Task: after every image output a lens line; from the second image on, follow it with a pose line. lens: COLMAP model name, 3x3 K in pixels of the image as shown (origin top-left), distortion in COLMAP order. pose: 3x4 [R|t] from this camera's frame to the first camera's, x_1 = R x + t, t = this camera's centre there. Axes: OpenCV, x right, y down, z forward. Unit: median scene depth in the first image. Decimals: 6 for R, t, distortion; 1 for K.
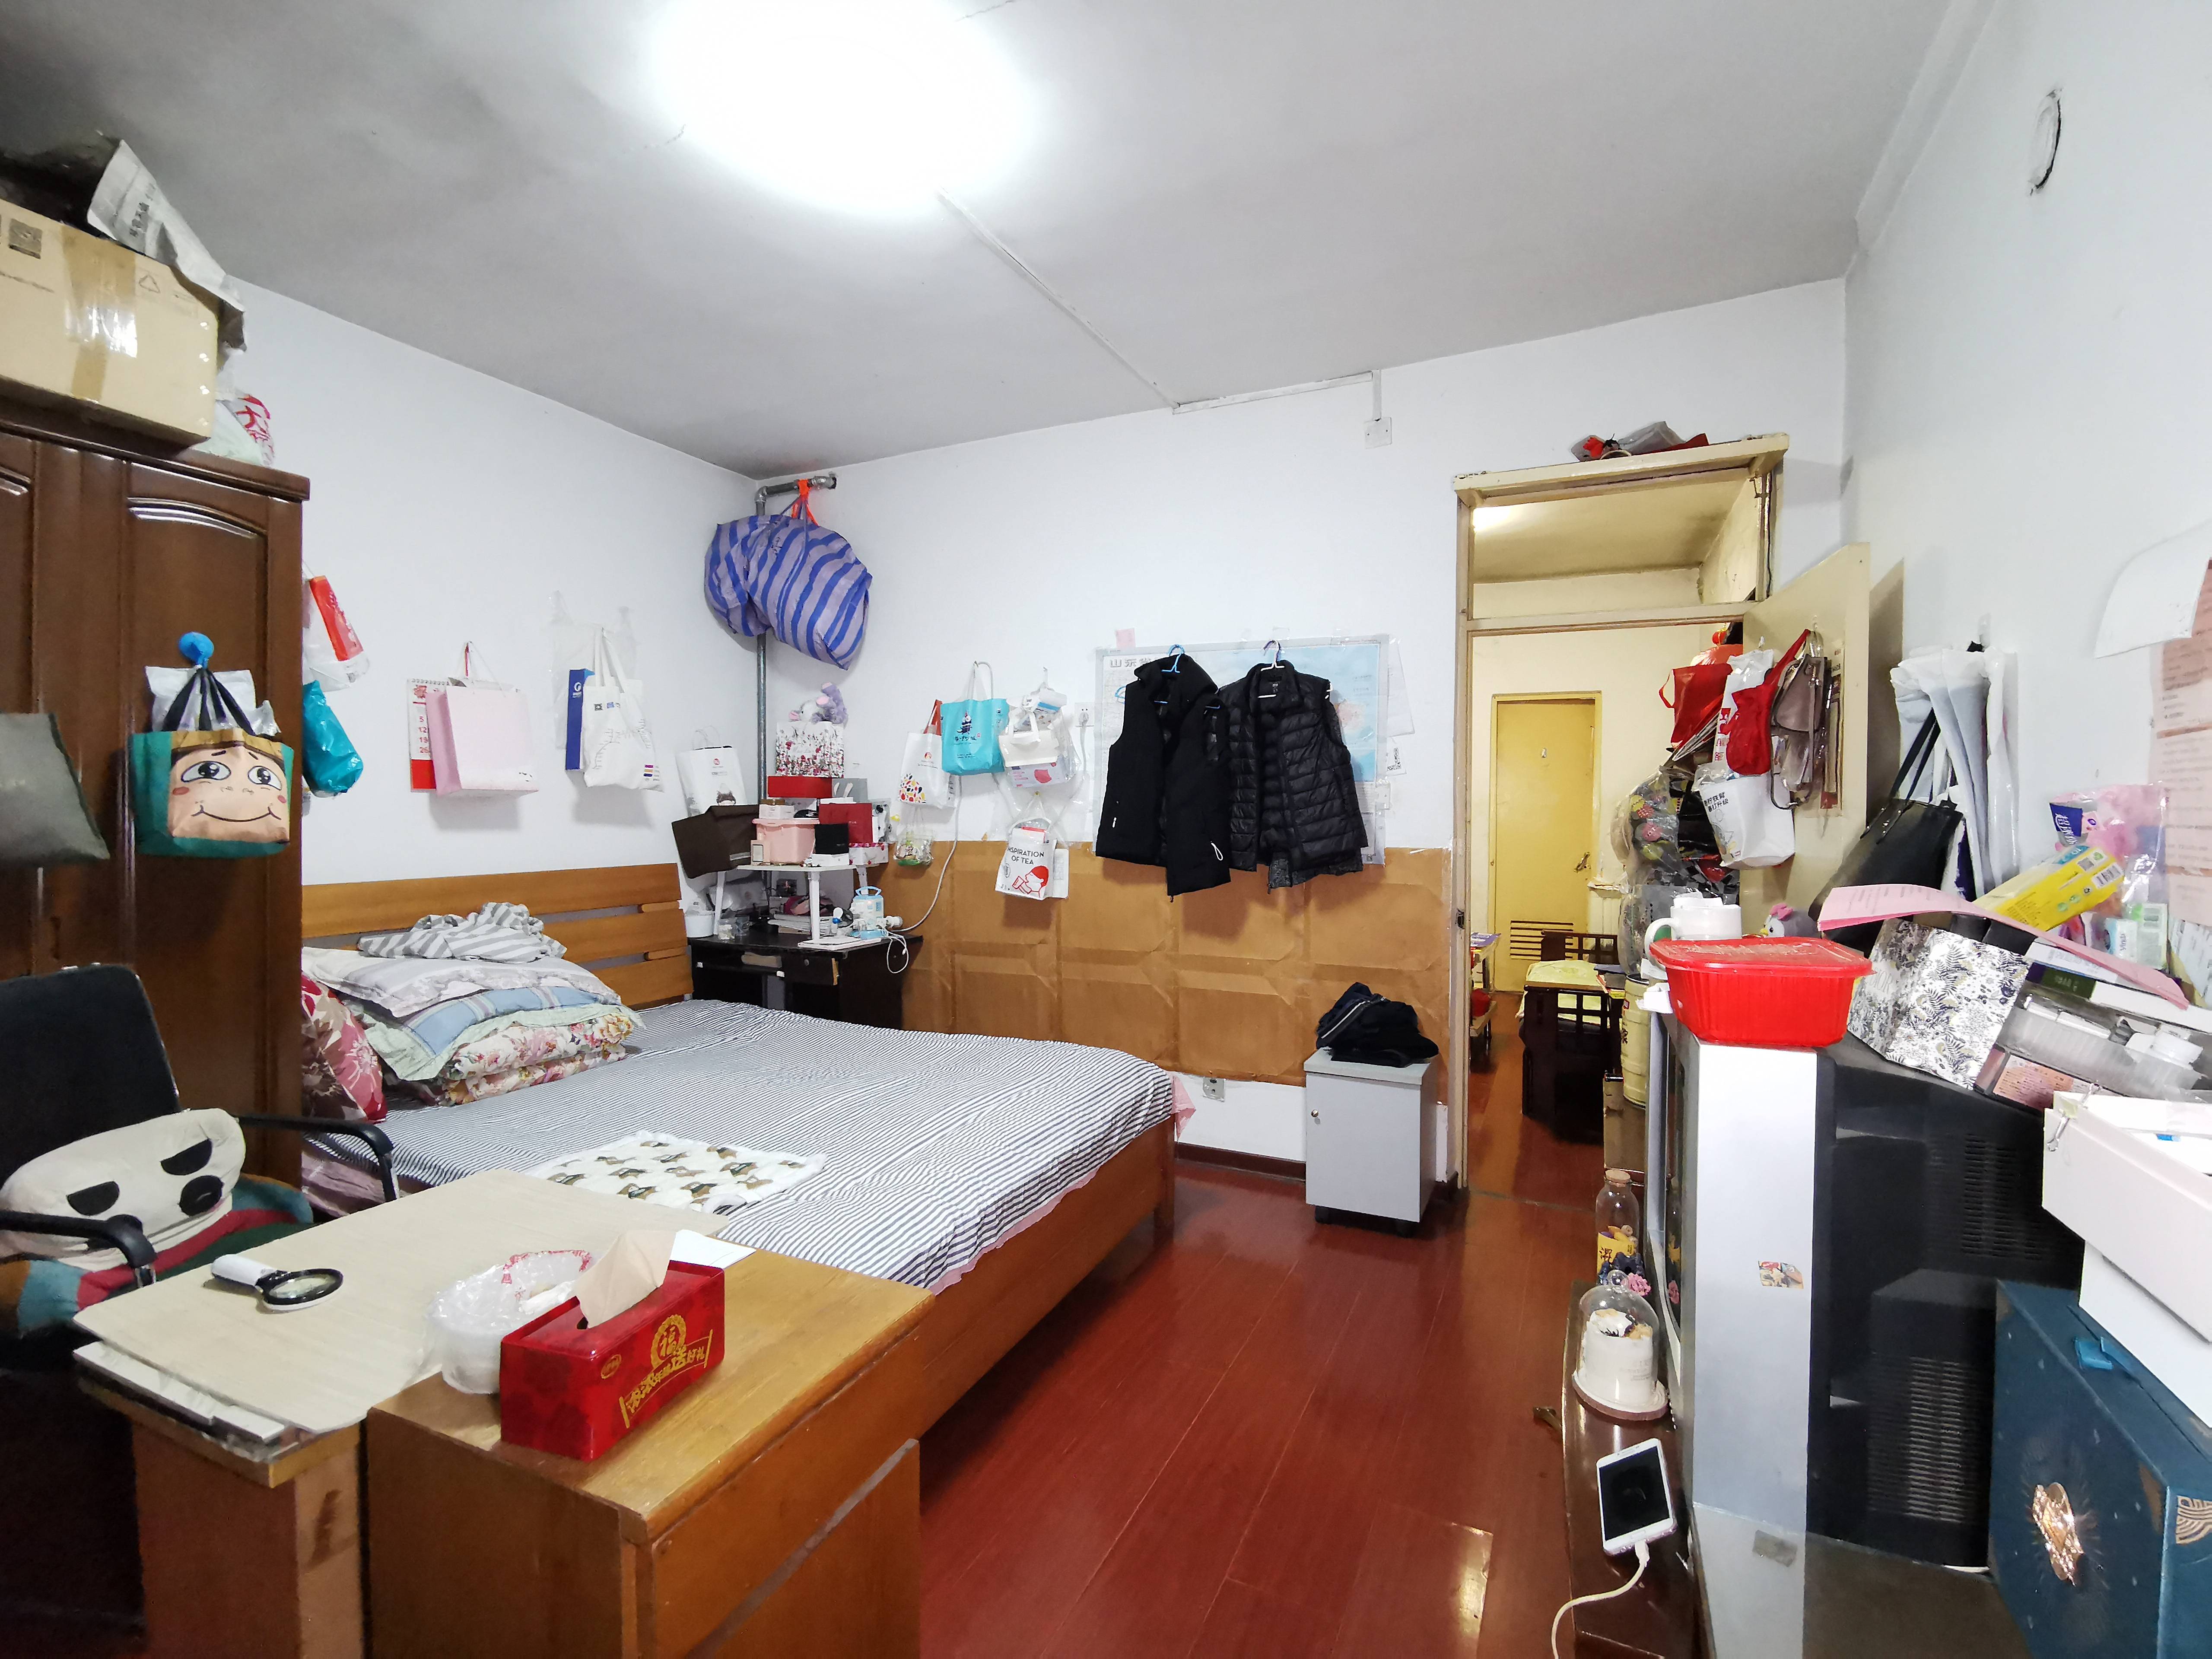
lens RADIAL K [[1019.2, 0, 1101.6], [0, 1019.2, 826.4], [0, 0, 1]] dist [-0.001403, -0.000164]
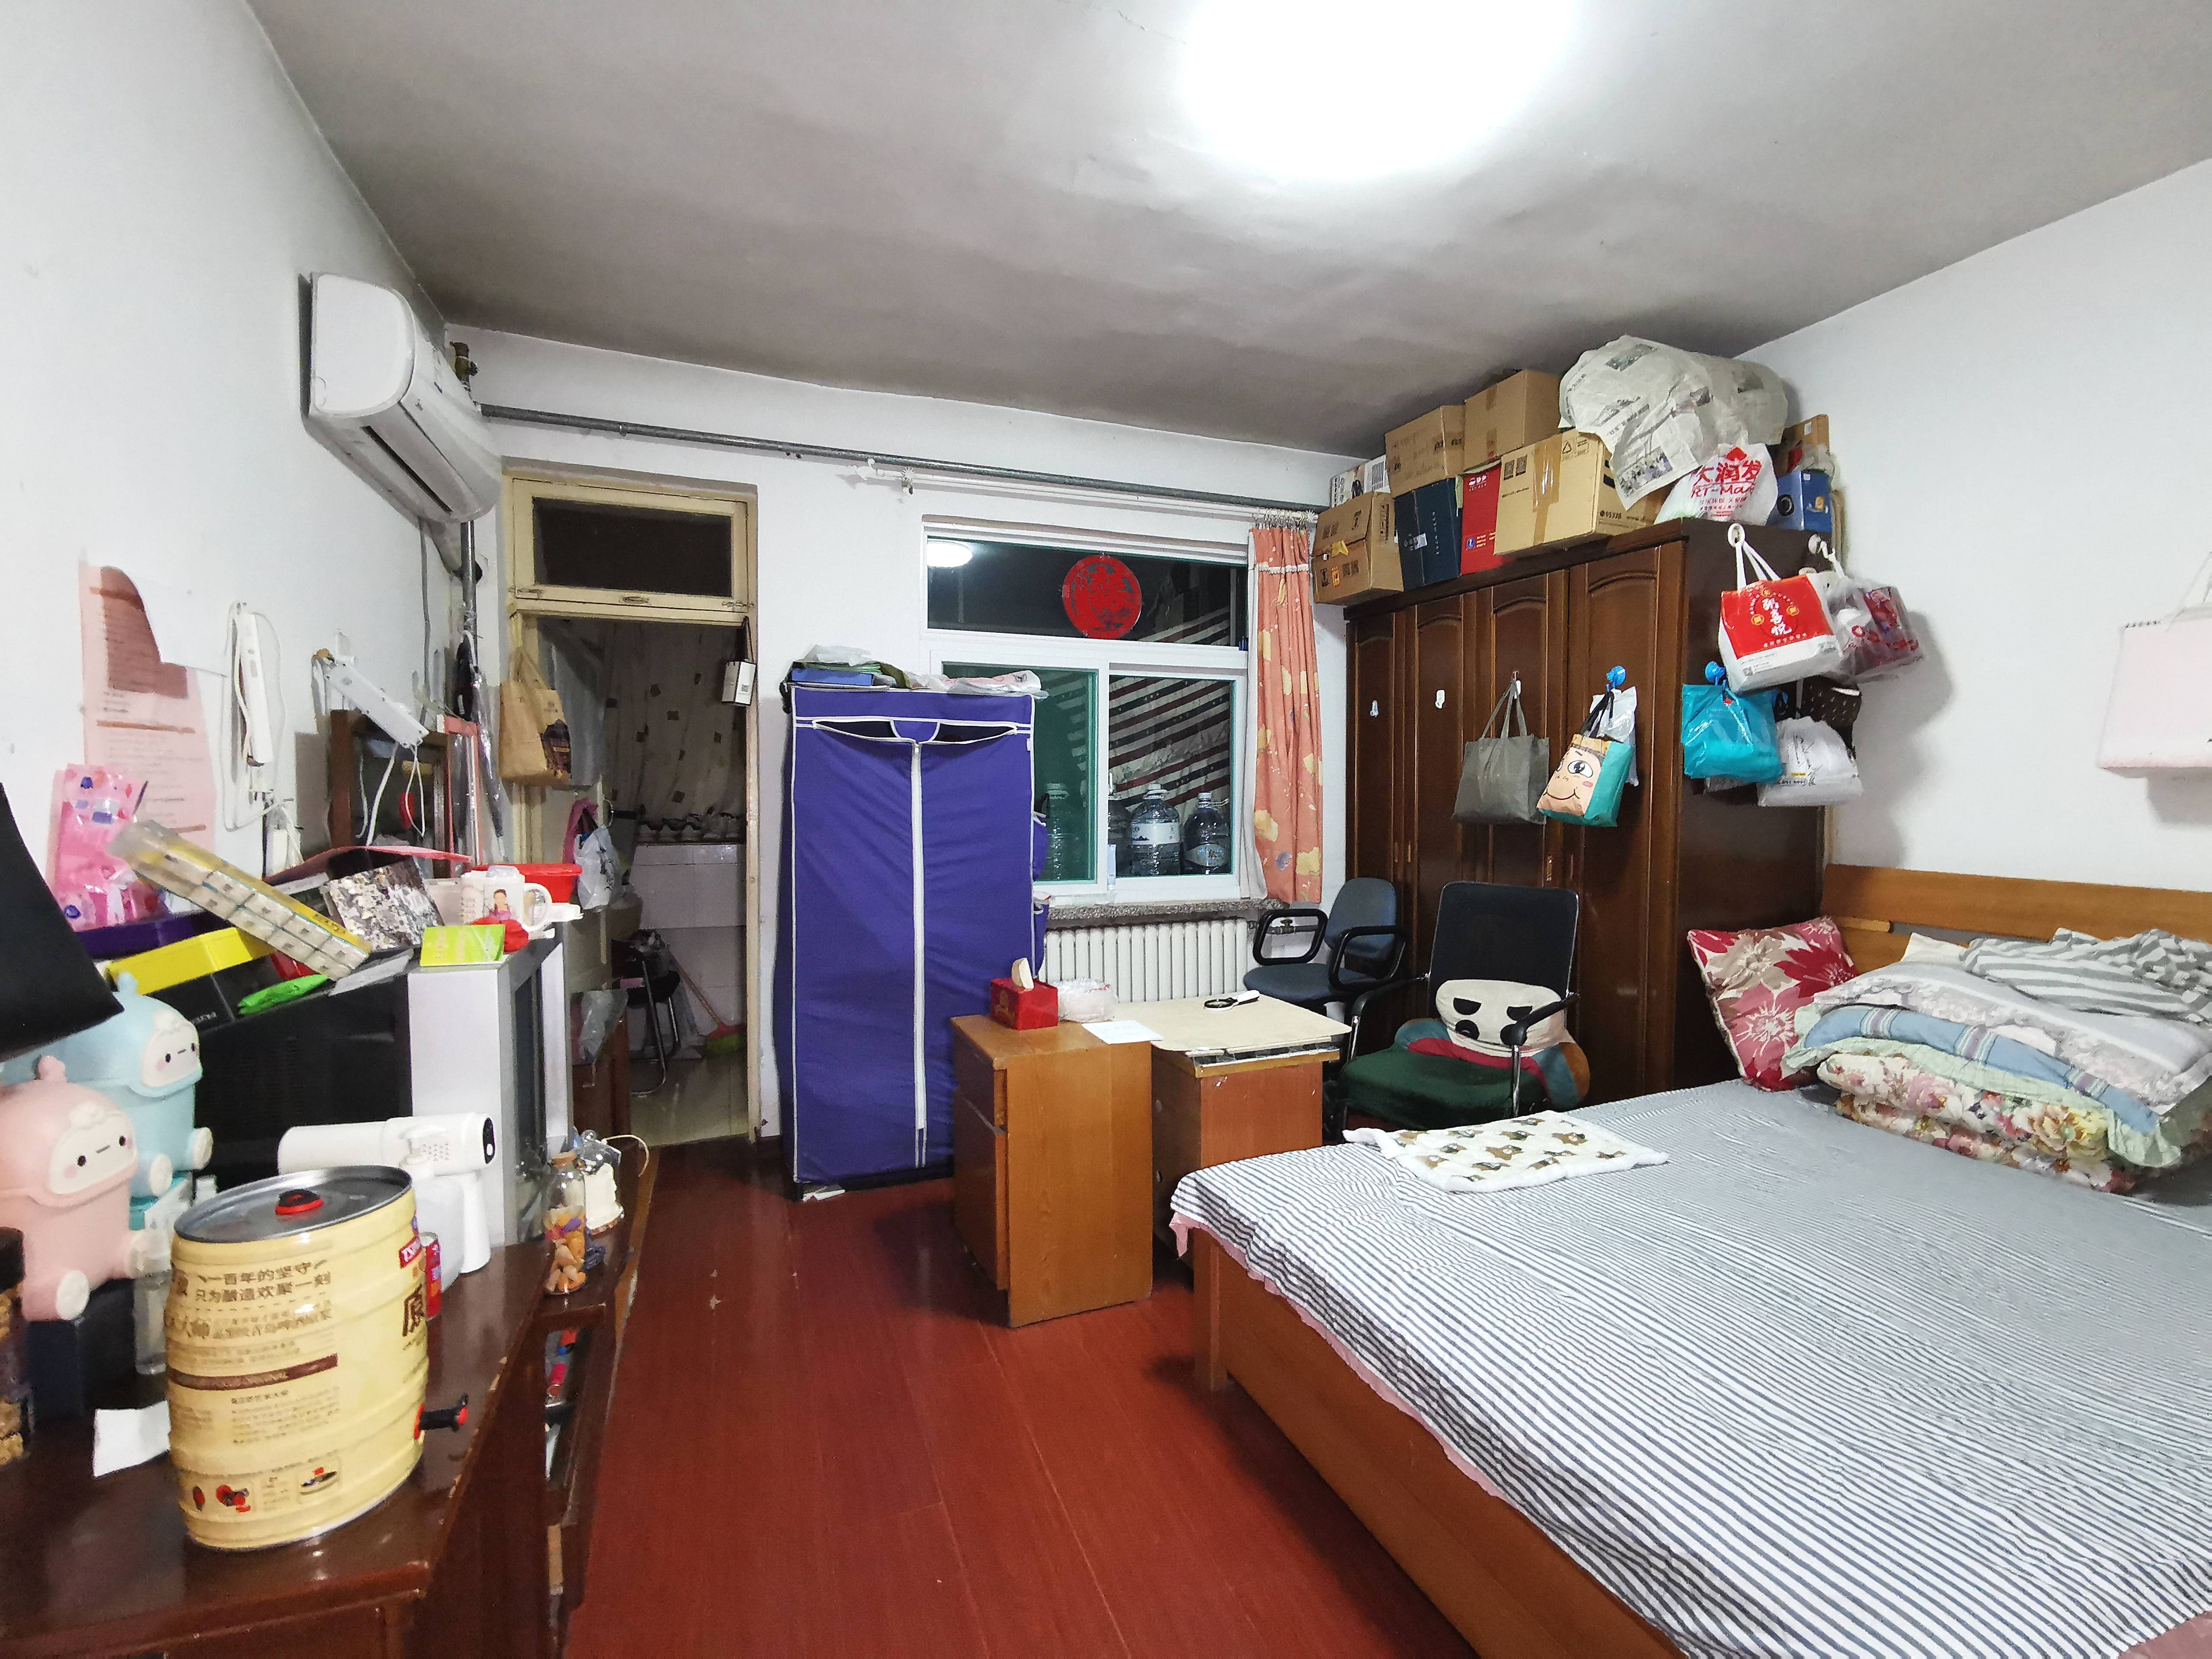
lens RADIAL K [[1019.2, 0, 1110.6], [0, 1019.2, 825.8], [0, 0, 1]] dist [-0.001403, -0.000164]
pose [[-0.703788, 0.020511, -0.710114, 0.462677], [-0.018463, 0.998717, 0.047146, -0.017471], [0.710170, 0.046291, -0.702506, 1.144521]]
